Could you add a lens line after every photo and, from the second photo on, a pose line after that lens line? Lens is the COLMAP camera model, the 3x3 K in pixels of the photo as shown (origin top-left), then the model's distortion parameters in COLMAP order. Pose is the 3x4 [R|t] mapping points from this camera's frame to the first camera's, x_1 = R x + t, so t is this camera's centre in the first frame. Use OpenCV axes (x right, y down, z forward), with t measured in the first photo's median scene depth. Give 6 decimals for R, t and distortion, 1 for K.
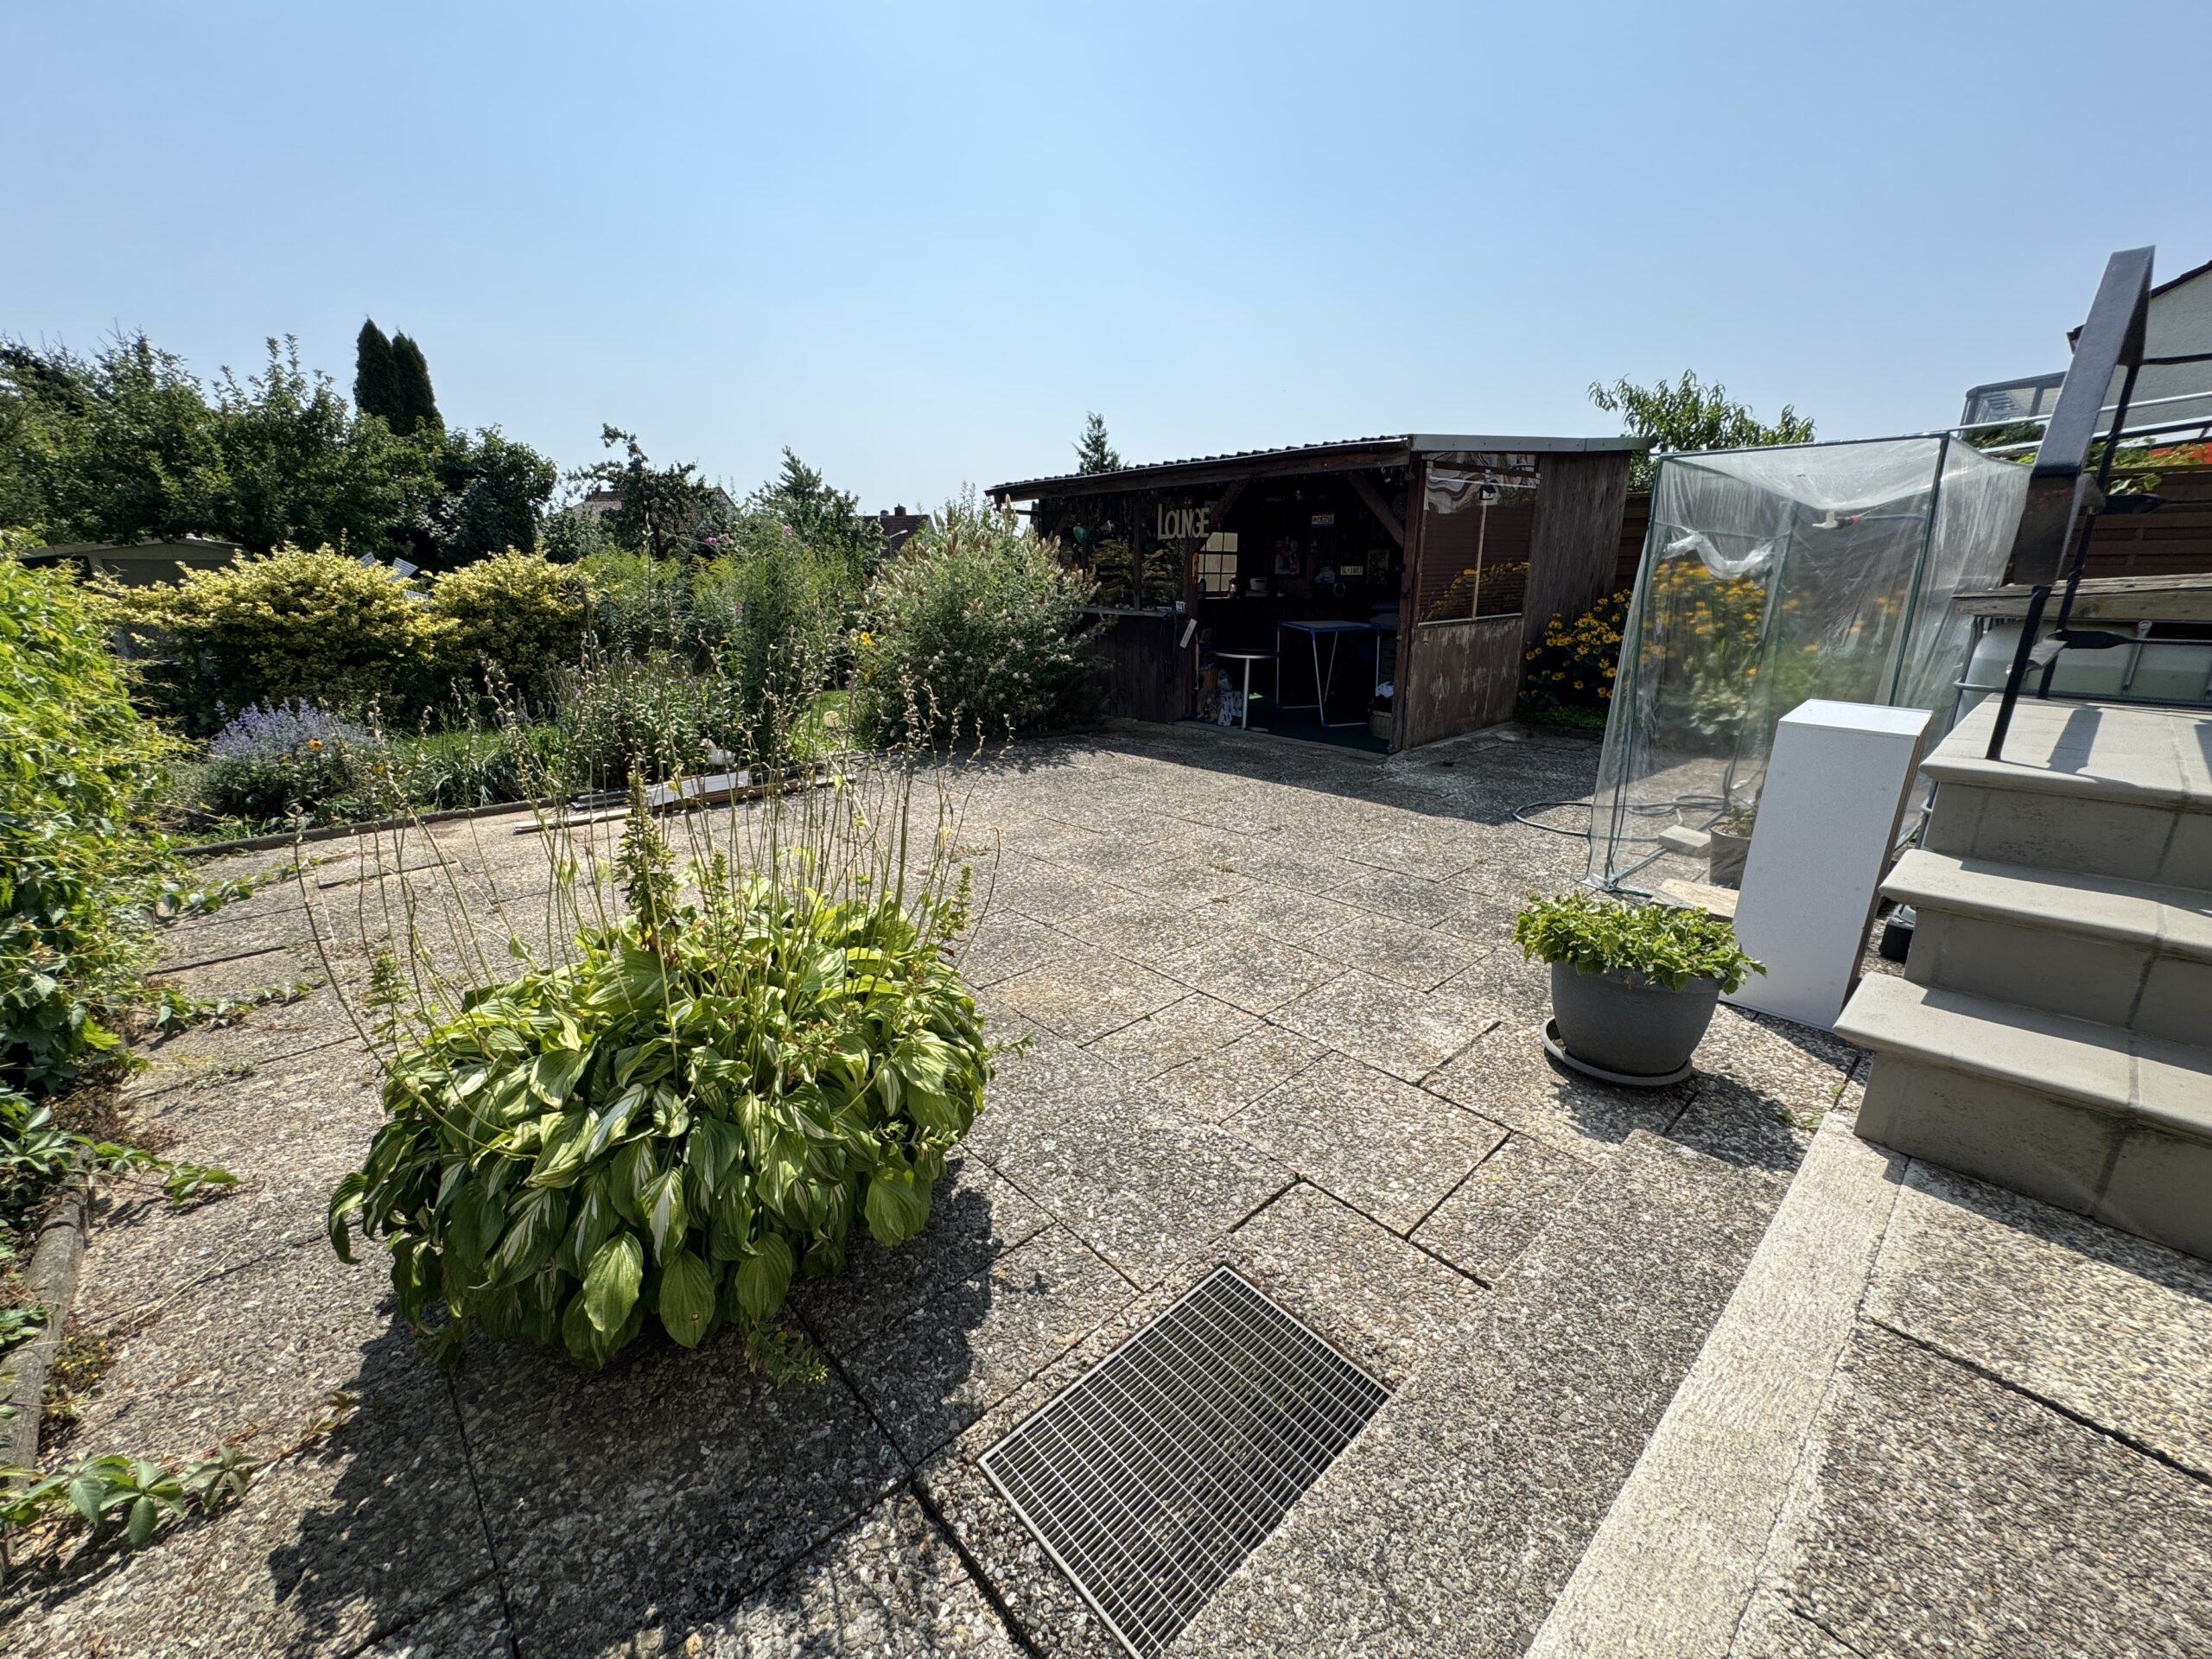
lens RADIAL K [[891.0, 0, 1097.8], [0, 891.0, 818.9], [0, 0, 1]] dist [0.000094, 0.000056]
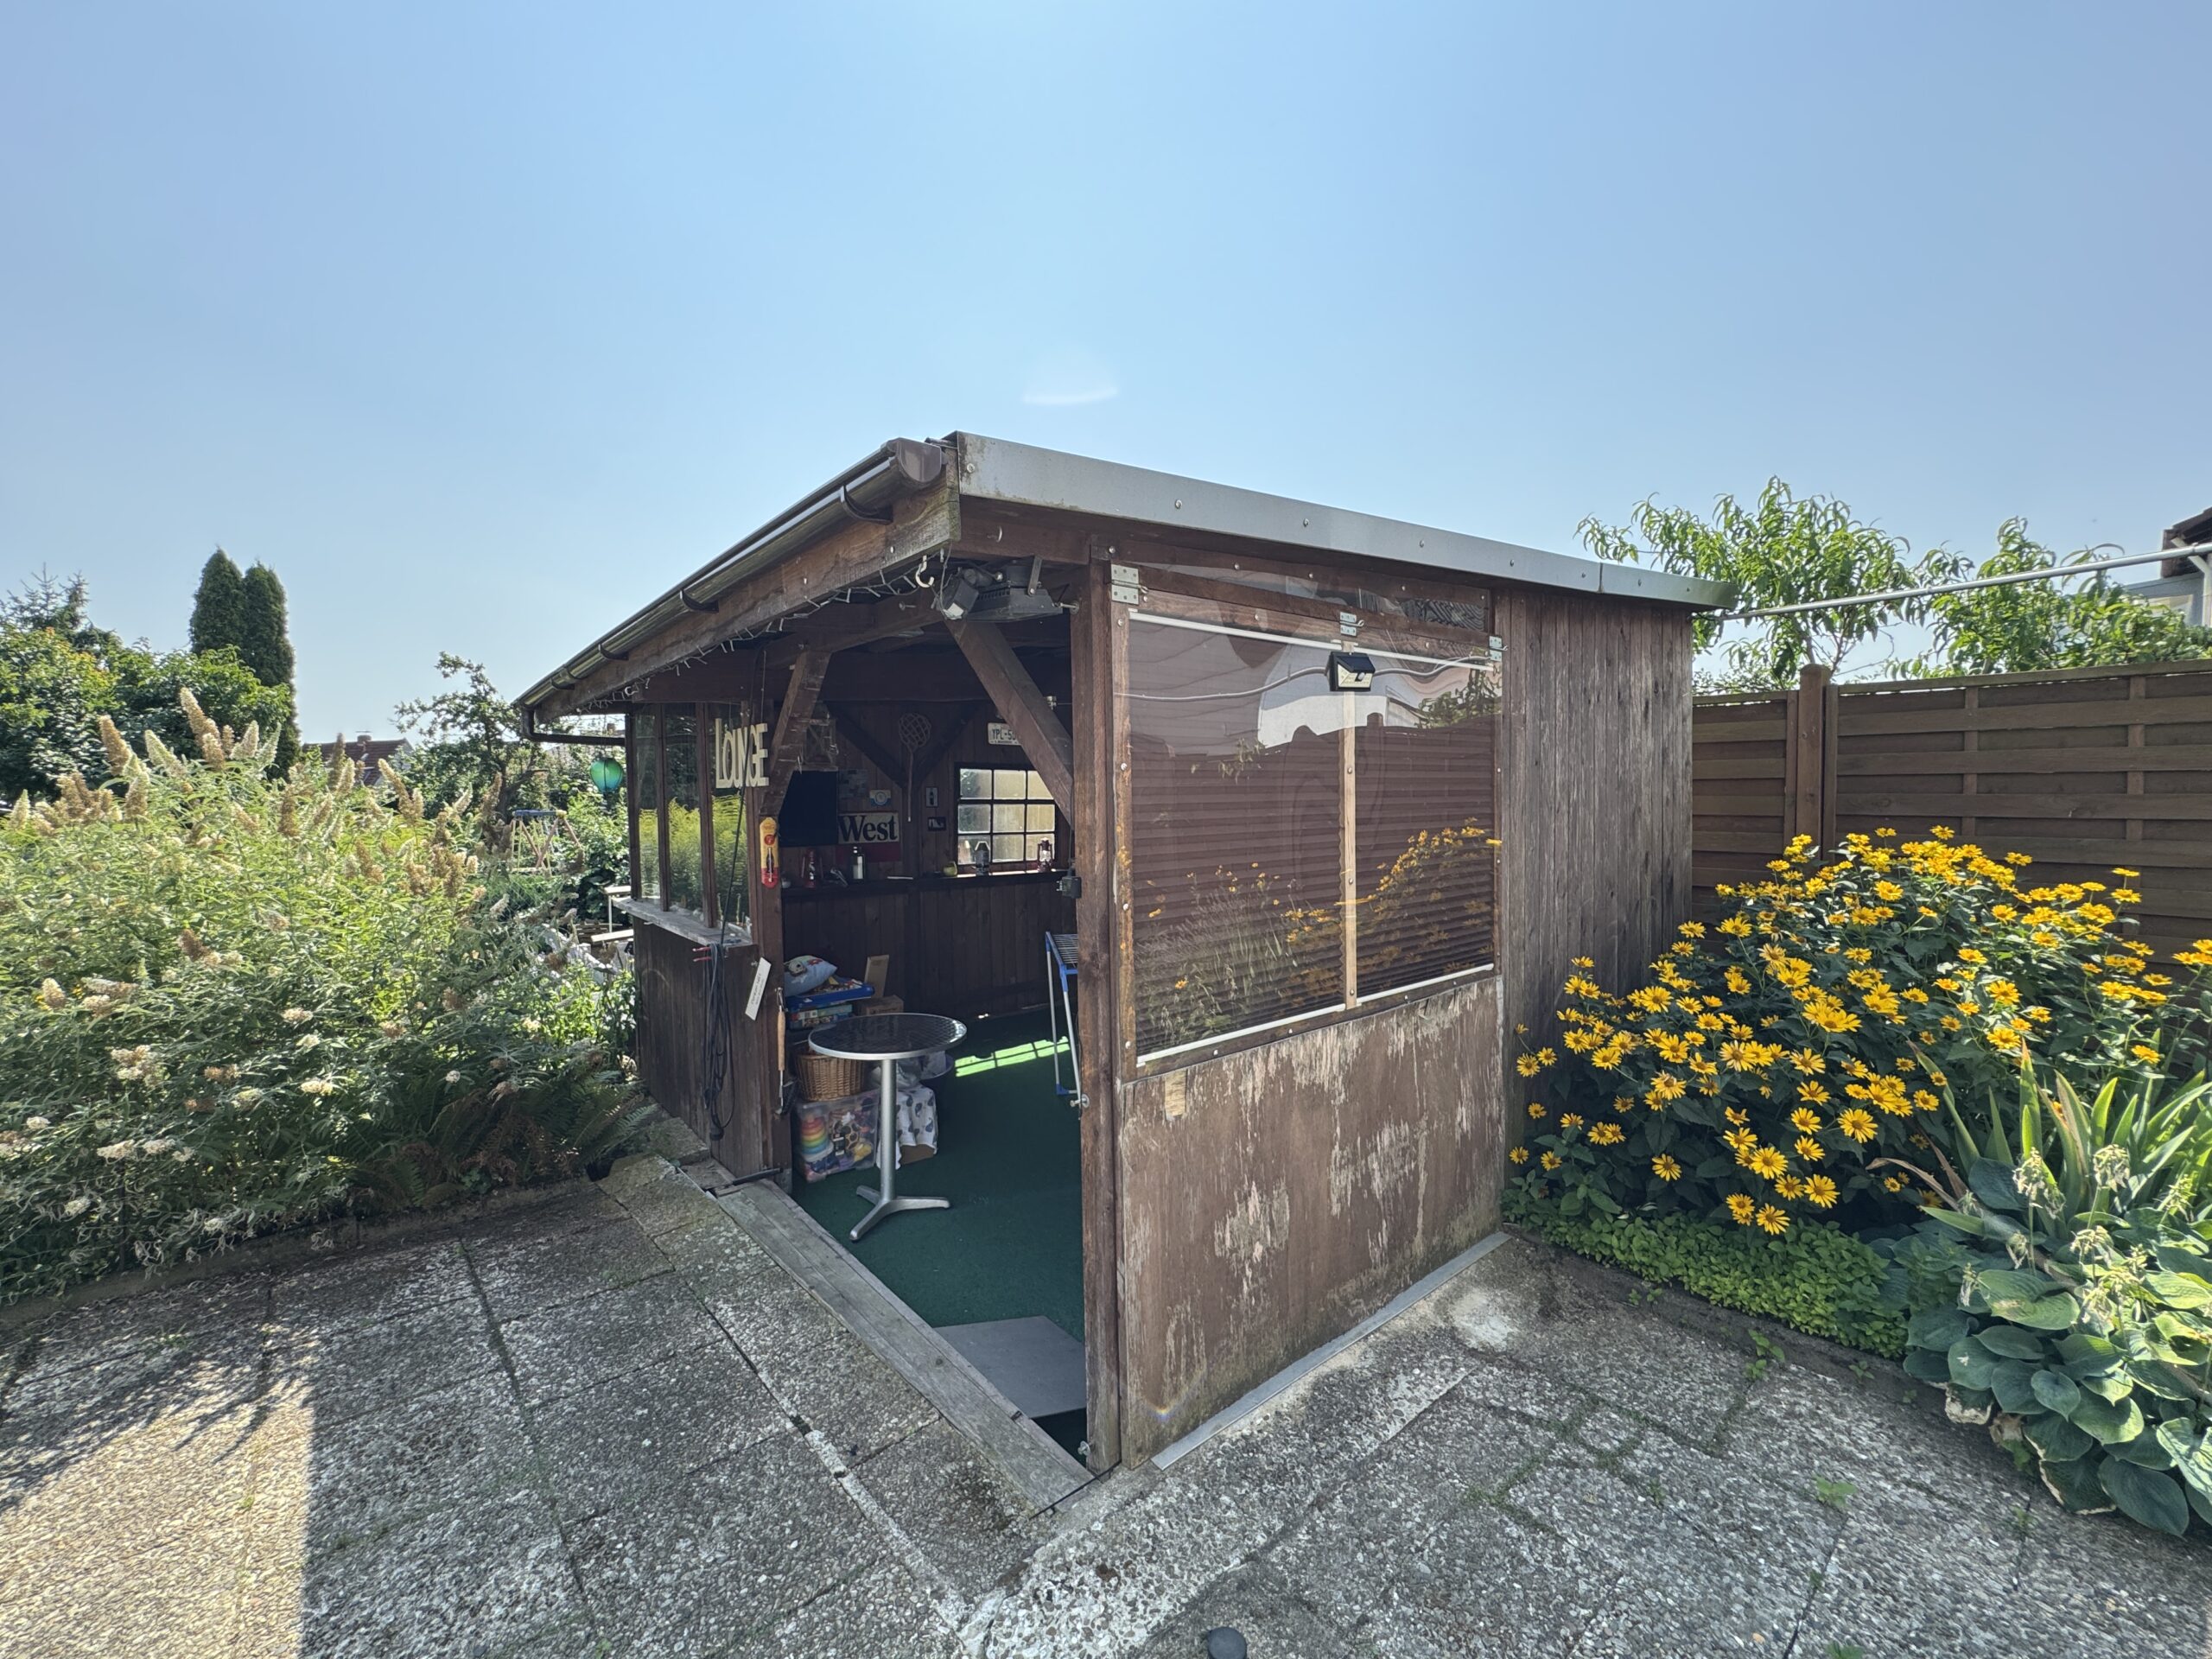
lens RADIAL K [[882.2, 0, 1102.0], [0, 882.2, 828.5], [0, 0, 1]] dist [-0.002738, 0.000453]
pose [[0.999654, -0.001990, -0.026213, 0.286014], [-0.004343, 0.970929, -0.239328, -0.179628], [0.025927, 0.239359, 0.970585, 0.548664]]
